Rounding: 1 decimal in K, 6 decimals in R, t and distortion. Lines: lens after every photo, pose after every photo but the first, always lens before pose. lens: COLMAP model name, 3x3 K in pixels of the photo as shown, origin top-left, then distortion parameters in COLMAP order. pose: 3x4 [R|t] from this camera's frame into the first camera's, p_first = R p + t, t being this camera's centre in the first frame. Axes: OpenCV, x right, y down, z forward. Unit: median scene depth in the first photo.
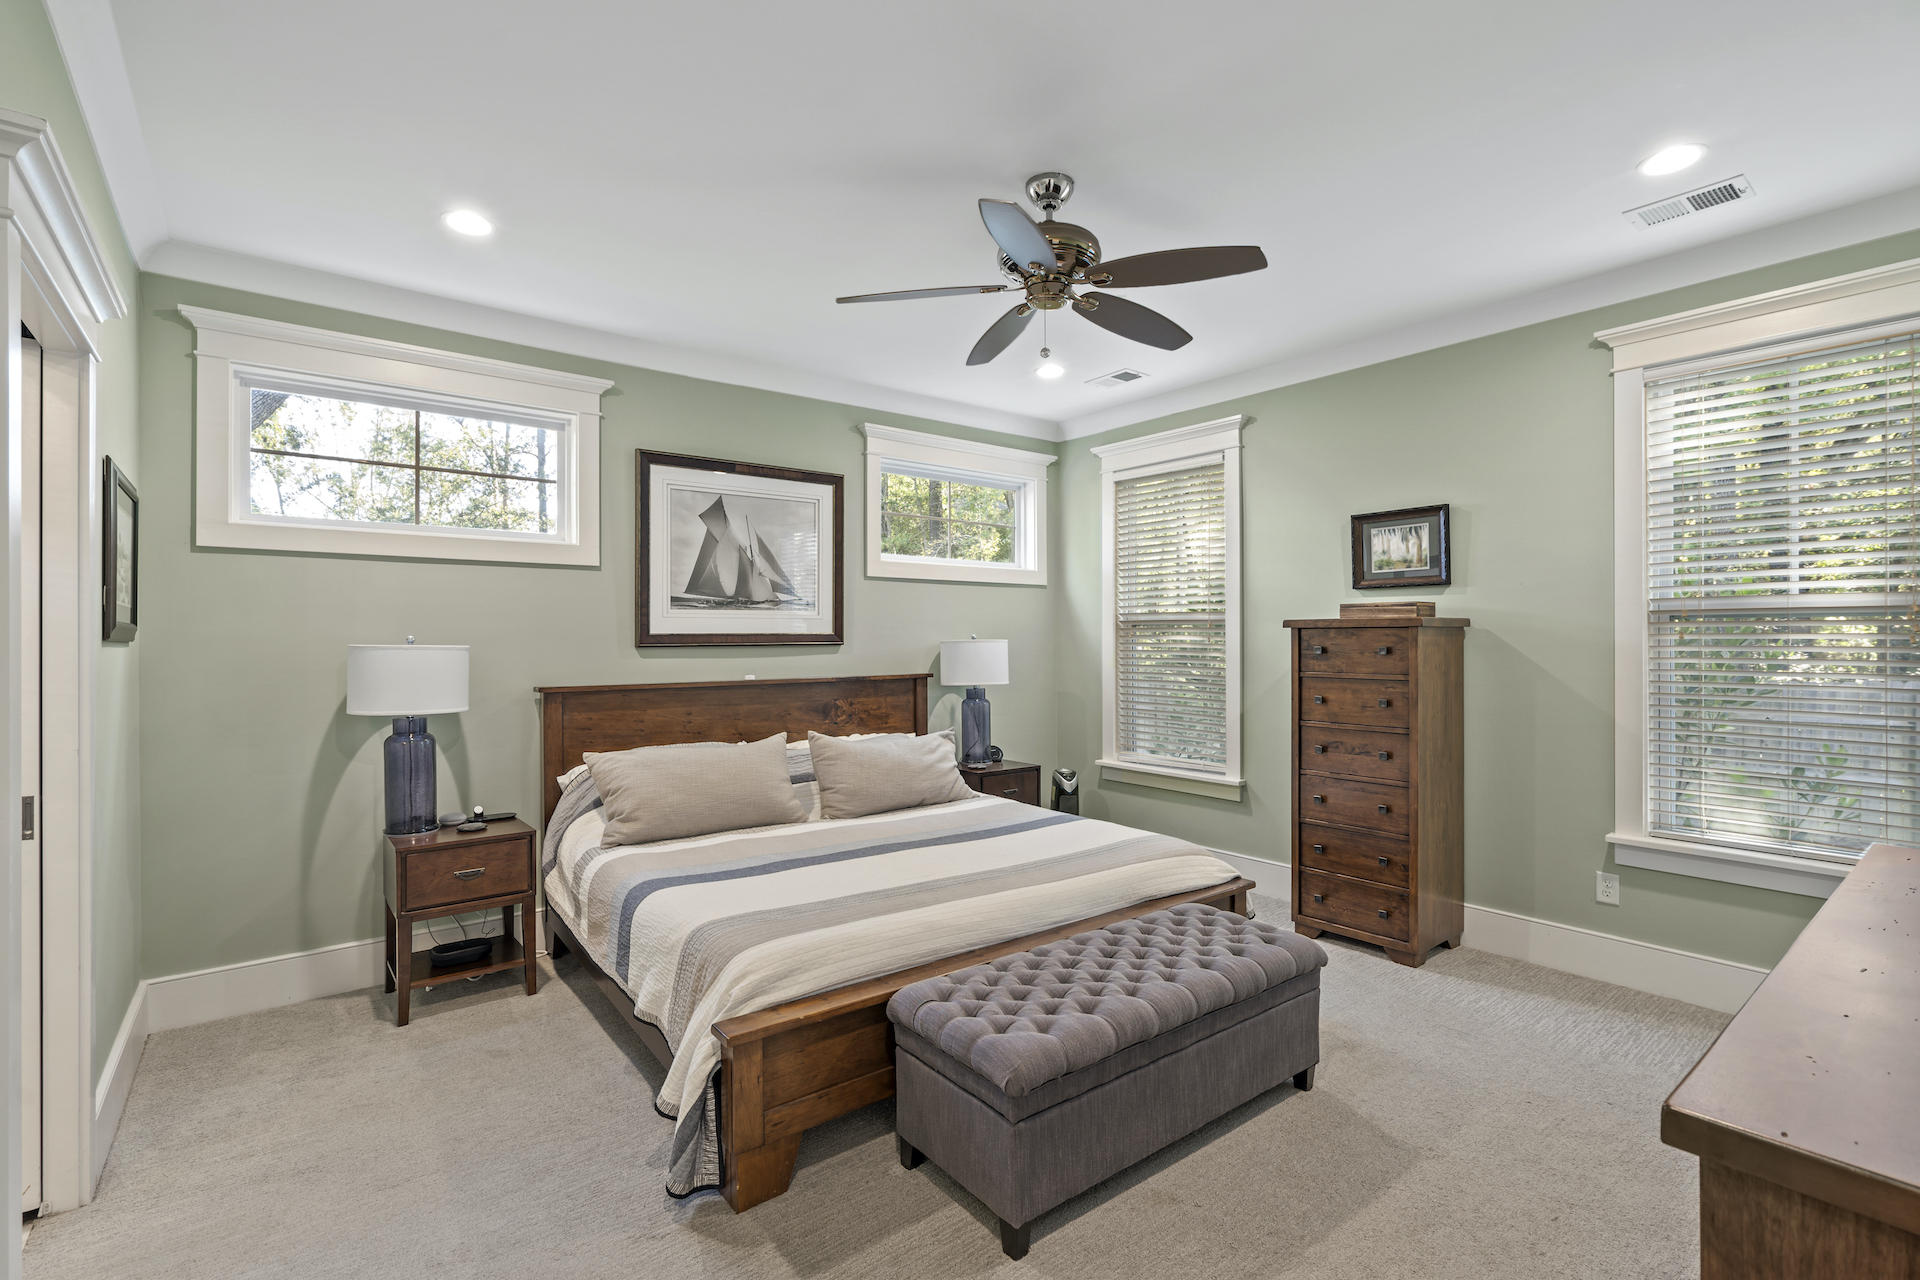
lens RADIAL K [[870.0, 0, 936.2], [0, 870.0, 648.5], [0, 0, 1]] dist [-0.025317, 0.000228]
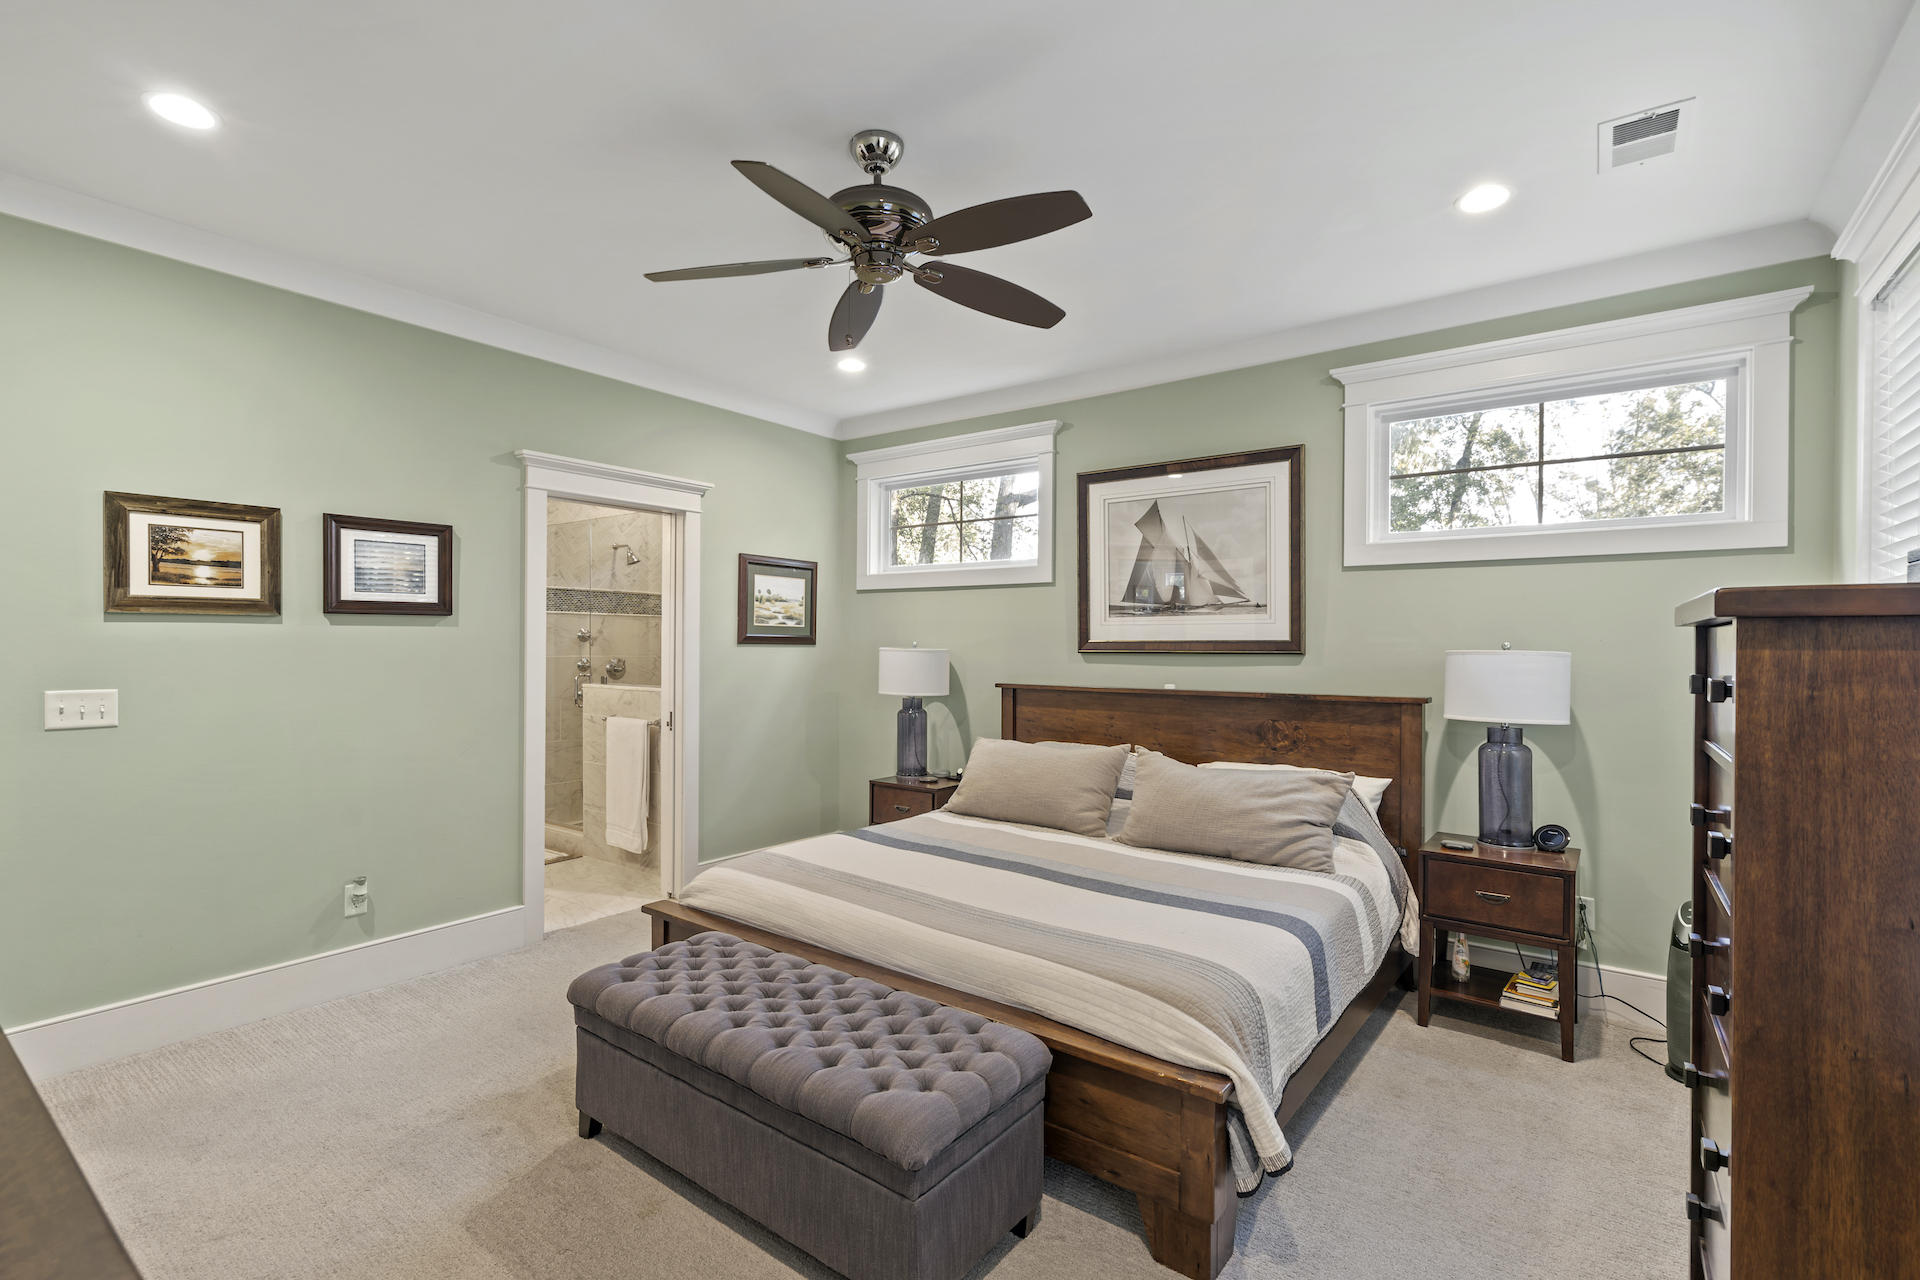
lens RADIAL K [[875.9, 0, 946.0], [0, 875.9, 645.3], [0, 0, 1]] dist [0.003158, 0.000635]
pose [[0.261771, 0.005058, -0.965117, 0.634331], [-0.014275, 0.999897, 0.001369, -0.009688], [0.965024, 0.013418, 0.261817, 0.502346]]
